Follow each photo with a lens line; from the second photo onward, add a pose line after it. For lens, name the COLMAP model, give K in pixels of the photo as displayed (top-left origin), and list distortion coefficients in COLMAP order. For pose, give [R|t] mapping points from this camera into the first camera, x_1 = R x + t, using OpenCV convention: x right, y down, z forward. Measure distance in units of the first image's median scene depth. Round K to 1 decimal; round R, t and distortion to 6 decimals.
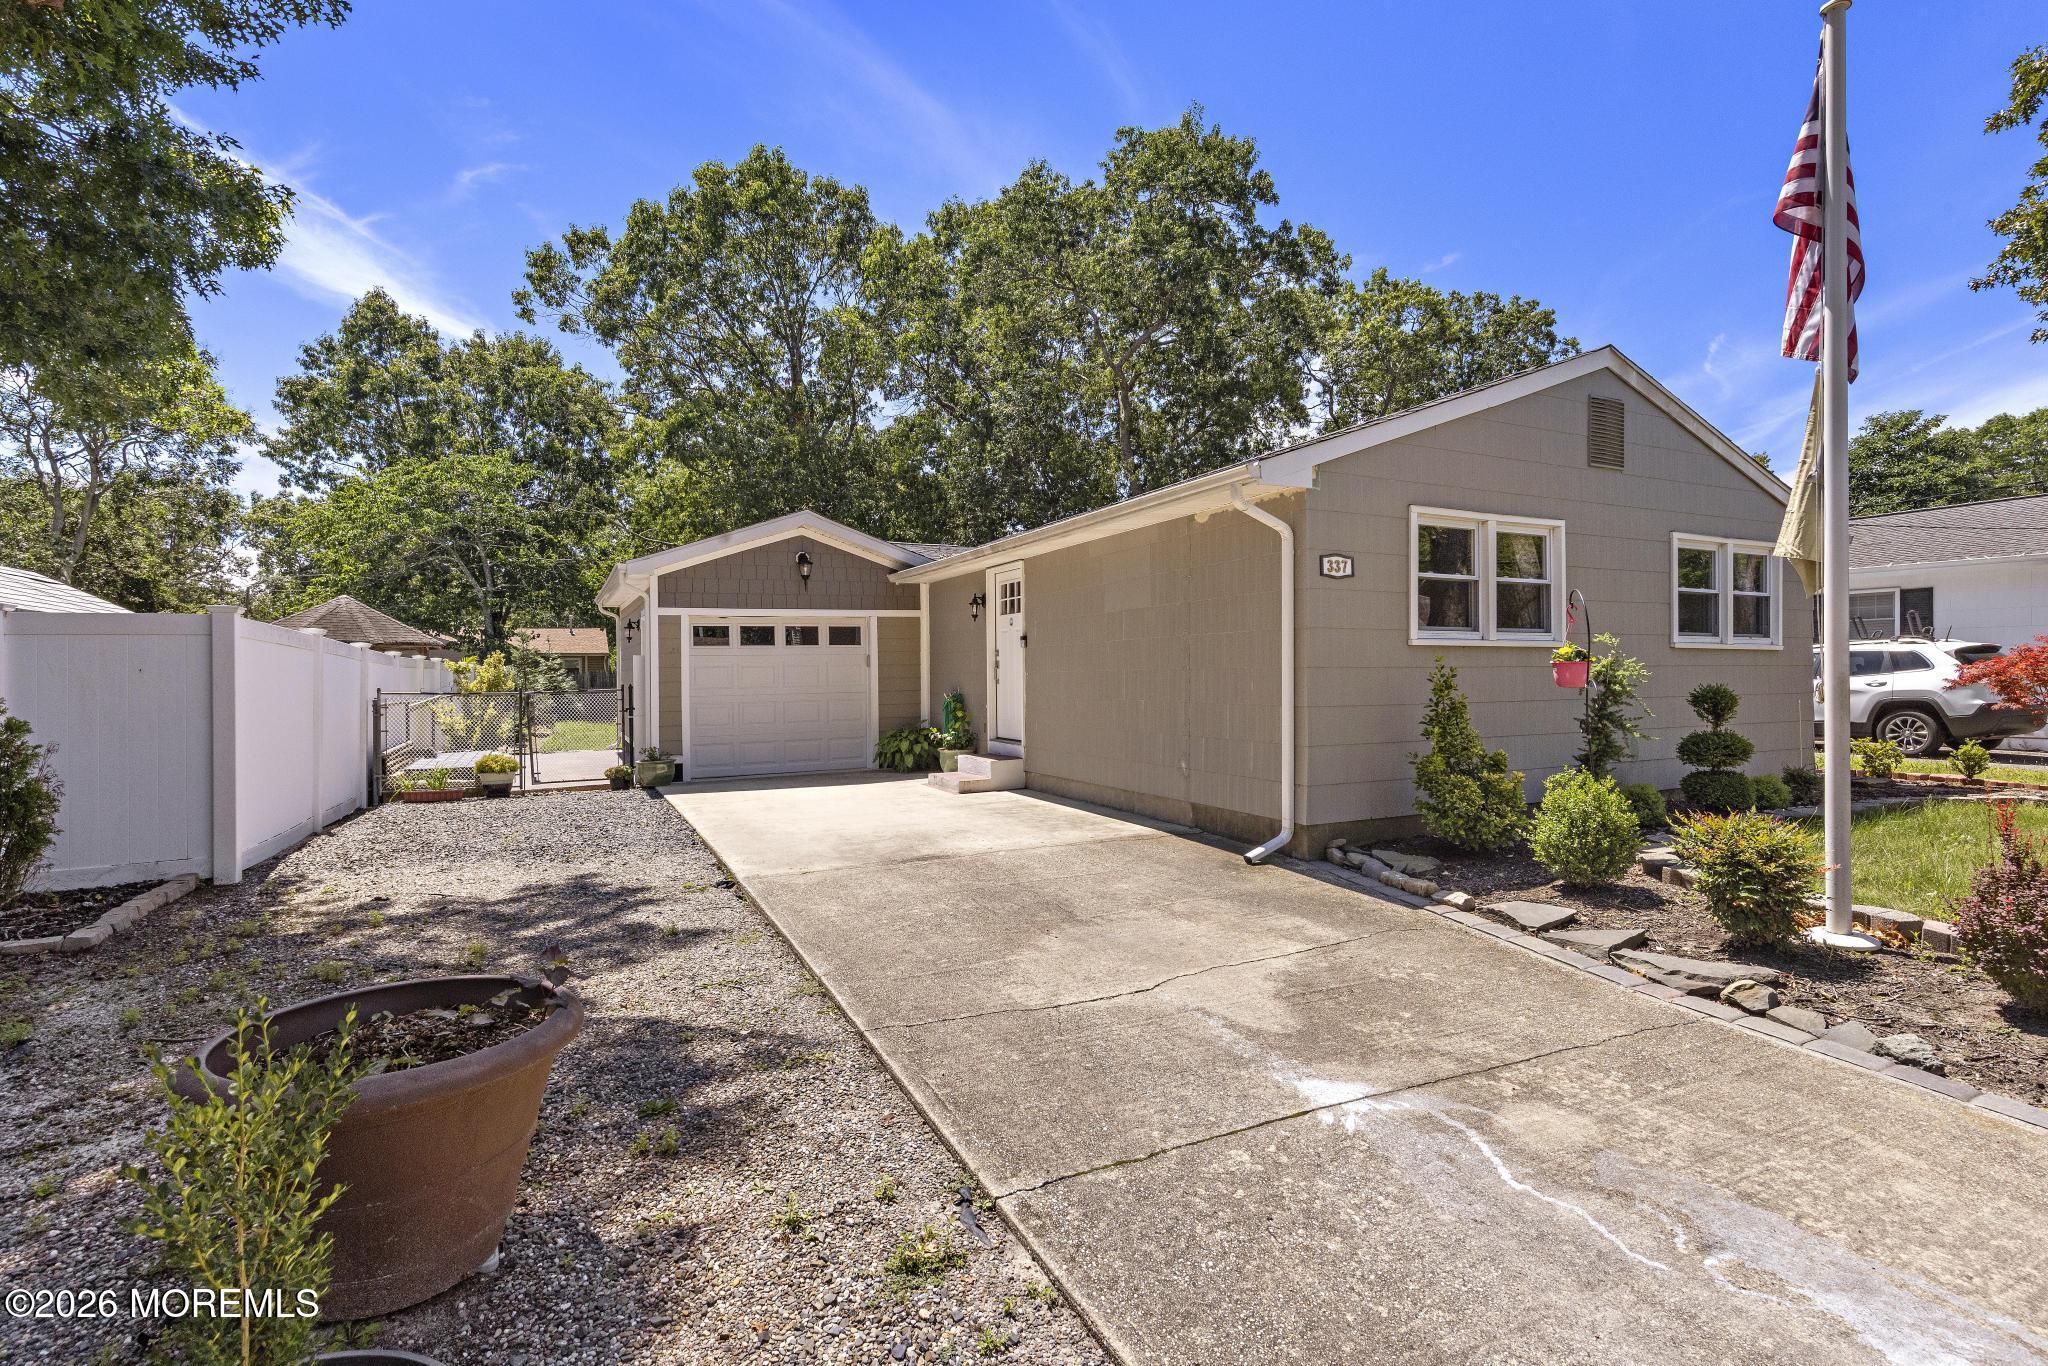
lens RADIAL K [[954.1, 0, 1026.4], [0, 954.1, 678.6], [0, 0, 1]] dist [0.011009, -0.002630]
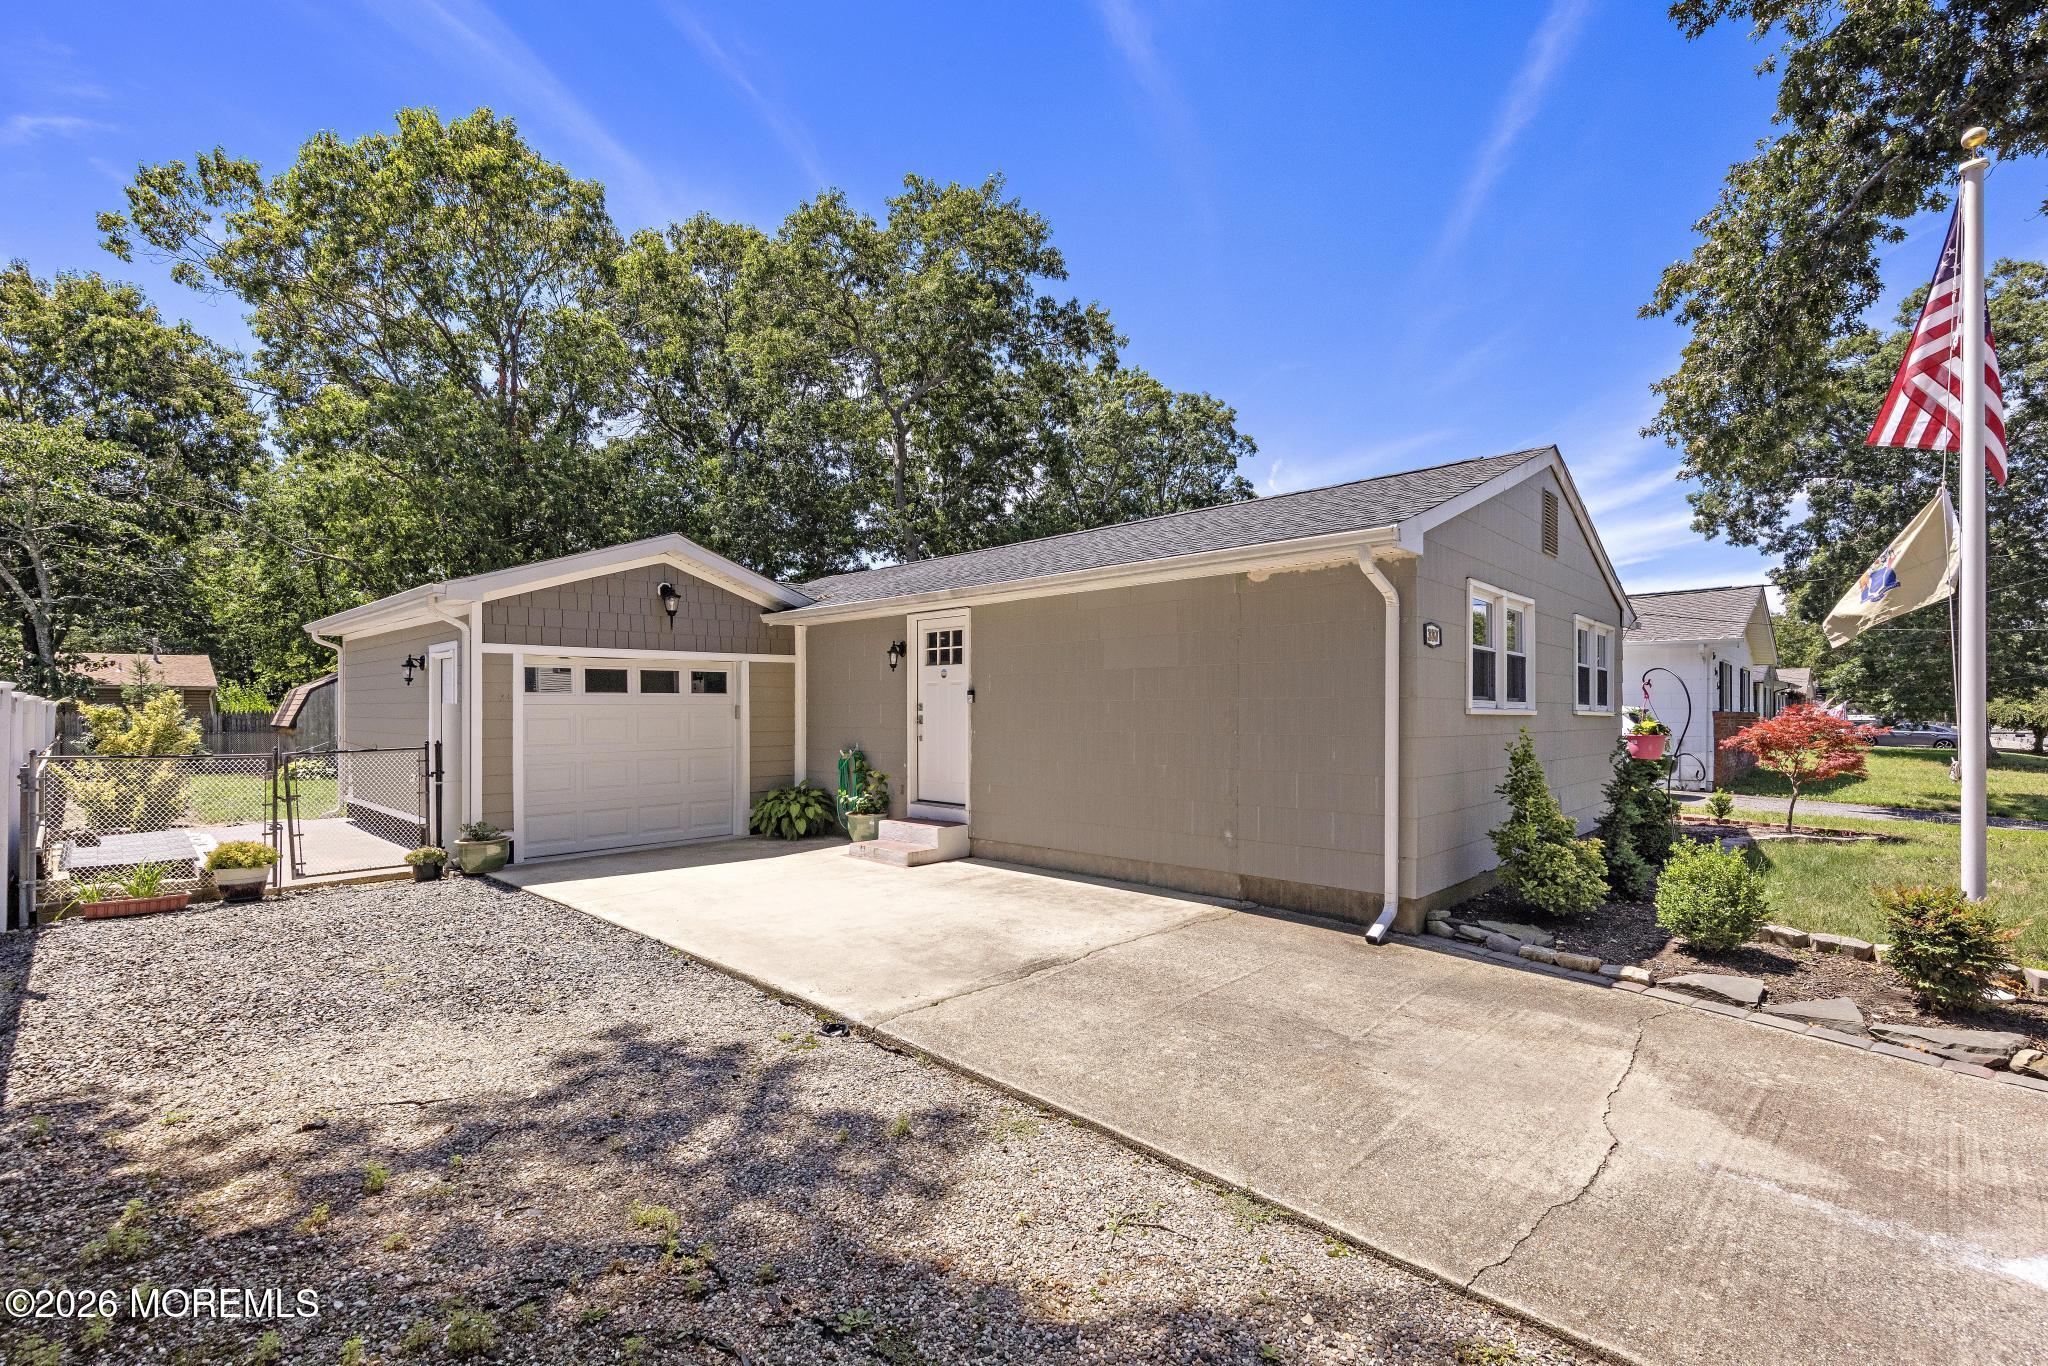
lens RADIAL K [[899.9, 0, 1017.0], [0, 899.9, 702.8], [0, 0, 1]] dist [0.008797, -0.000537]
pose [[0.937508, 0.013307, 0.347710, -0.220123], [-0.007795, 0.999821, -0.017246, -0.015015], [-0.347878, 0.013457, 0.937443, 0.146497]]
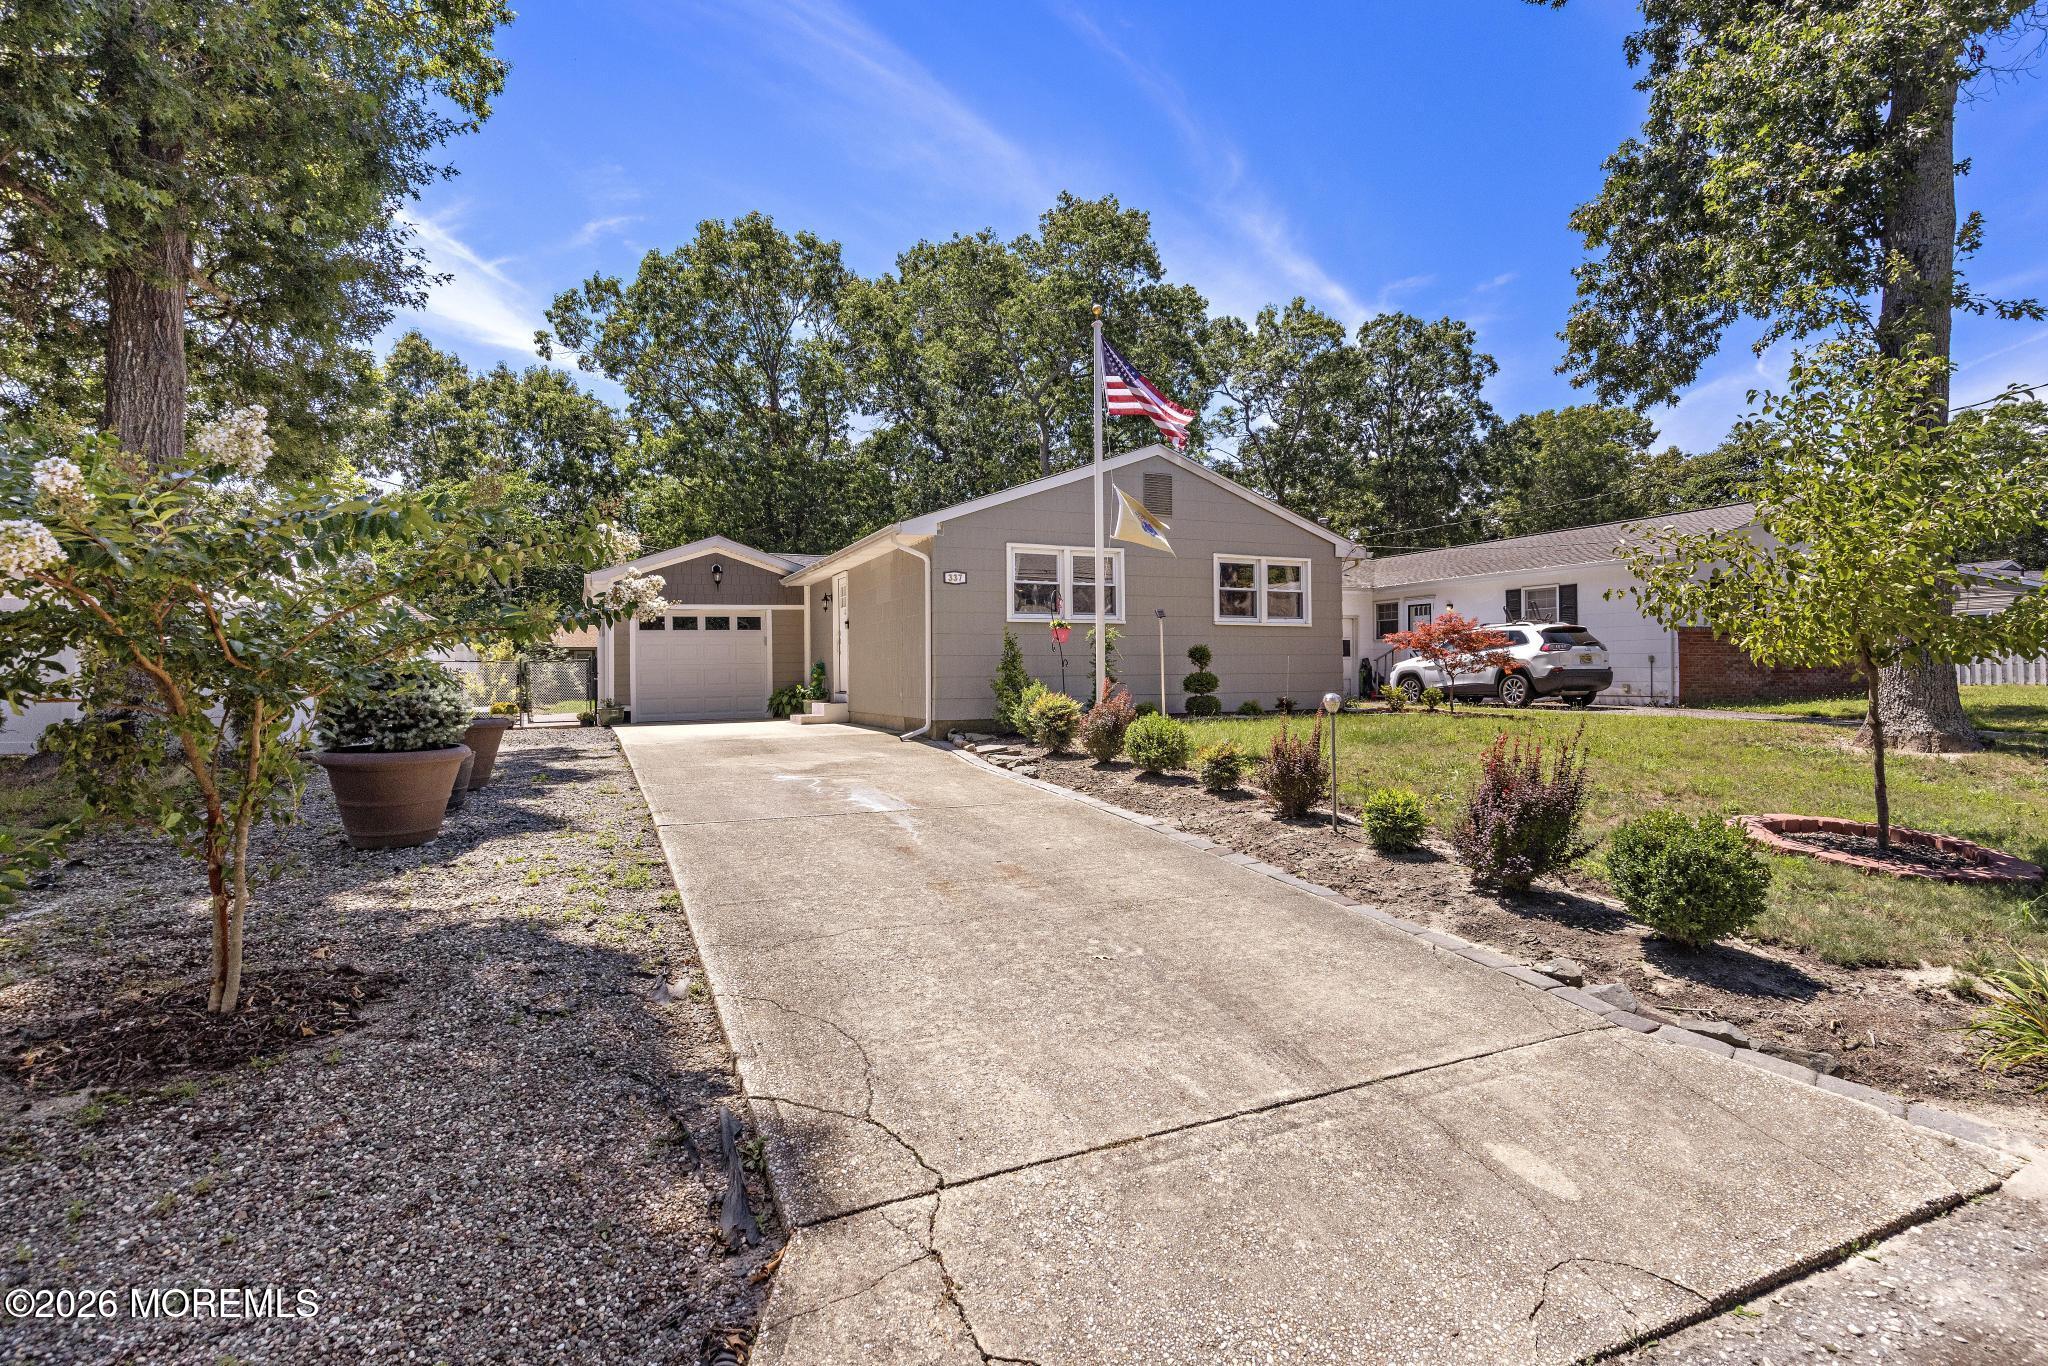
lens RADIAL K [[995.4, 0, 1046.2], [0, 995.4, 651.2], [0, 0, 1]] dist [0.002797, 0.003657]
pose [[0.999753, -0.004900, -0.021668, 0.291470], [0.004325, 0.999639, -0.026518, 0.039150], [0.021790, 0.026418, 0.999413, -0.479100]]
